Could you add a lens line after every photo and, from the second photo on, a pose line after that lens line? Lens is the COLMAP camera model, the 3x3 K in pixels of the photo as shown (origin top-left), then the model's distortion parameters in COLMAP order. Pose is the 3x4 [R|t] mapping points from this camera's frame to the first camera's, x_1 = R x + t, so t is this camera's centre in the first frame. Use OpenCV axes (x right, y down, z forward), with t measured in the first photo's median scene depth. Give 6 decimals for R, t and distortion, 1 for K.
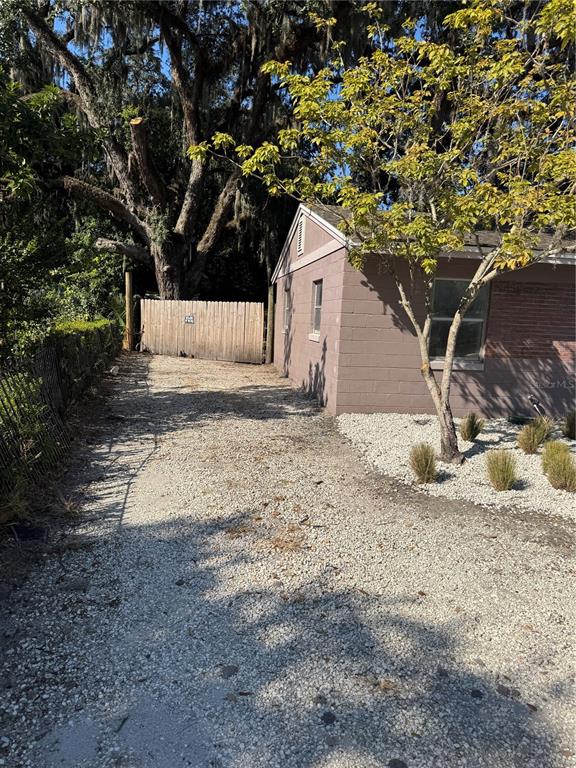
lens RADIAL K [[544.2, 0, 288.0], [0, 544.2, 384.0], [0, 0, 1]] dist [0.088917, -0.106055]
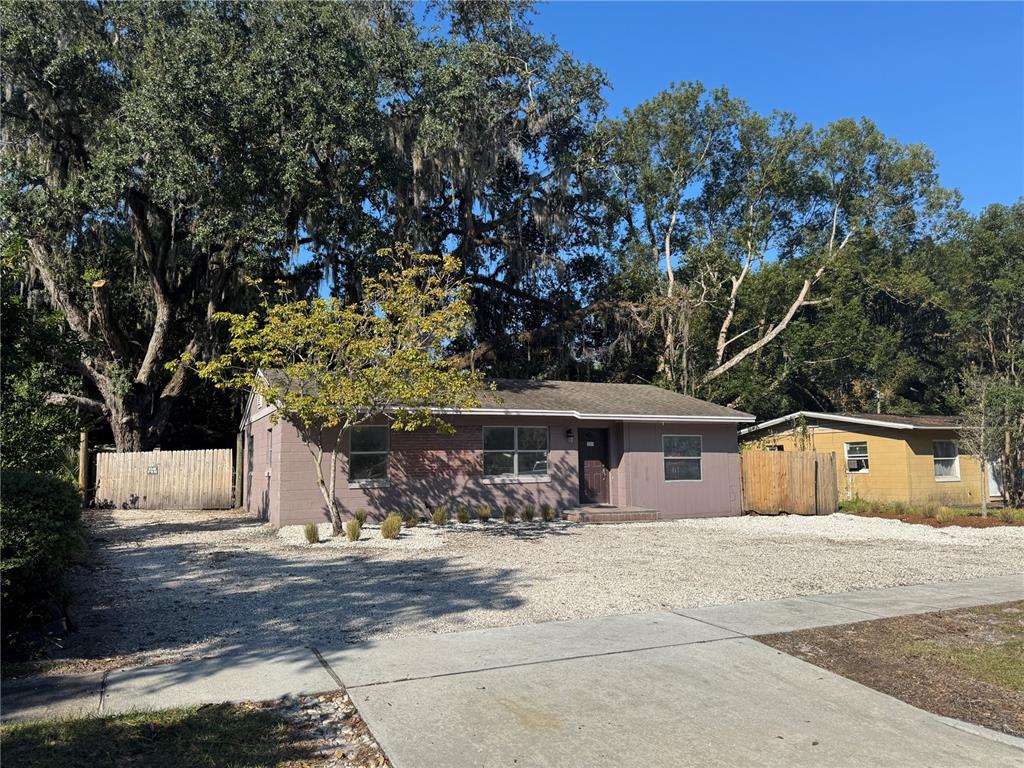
lens RADIAL K [[725.7, 0, 512.0], [0, 725.7, 384.0], [0, 0, 1]] dist [0.088917, -0.106055]
pose [[0.956950, -0.026862, 0.289008, 0.059688], [0.091777, 0.972625, -0.213487, 0.073070], [-0.275362, 0.230821, 0.933219, -0.450992]]
